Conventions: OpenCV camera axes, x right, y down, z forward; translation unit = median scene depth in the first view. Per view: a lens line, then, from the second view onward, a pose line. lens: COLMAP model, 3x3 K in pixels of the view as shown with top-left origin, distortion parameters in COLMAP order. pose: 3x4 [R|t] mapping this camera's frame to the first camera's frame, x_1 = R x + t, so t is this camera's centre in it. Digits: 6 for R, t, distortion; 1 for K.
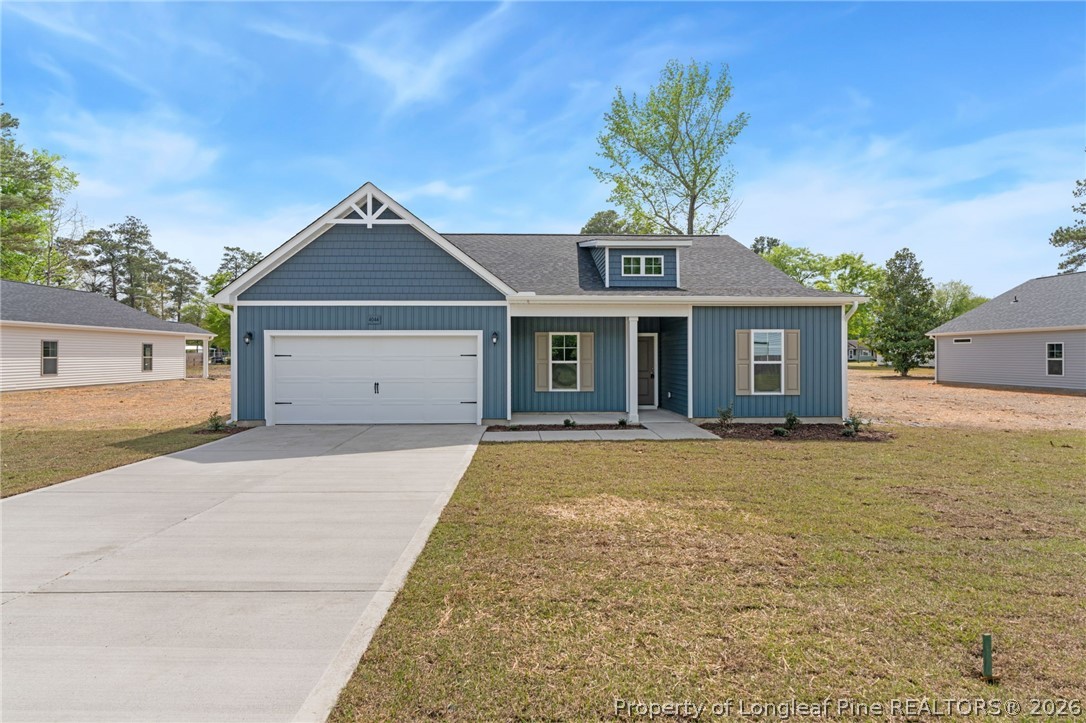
lens RADIAL K [[518.2, 0, 537.6], [0, 518.2, 352.9], [0, 0, 1]] dist [-0.001573, -0.000056]
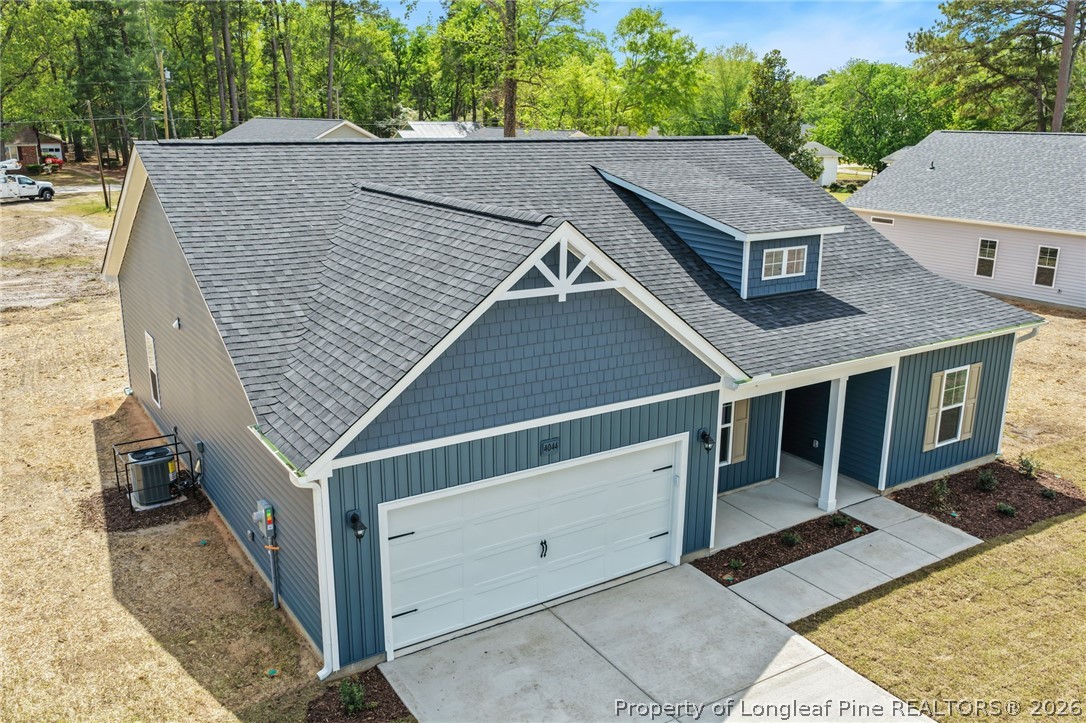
lens RADIAL K [[915.8, 0, 548.2], [0, 915.8, 363.5], [0, 0, 1]] dist [-0.002044, 0.012296]
pose [[0.852101, -0.129186, 0.507183, -0.812754], [-0.013338, 0.963384, 0.267794, -0.422532], [-0.523207, -0.234952, 0.819177, 0.173319]]
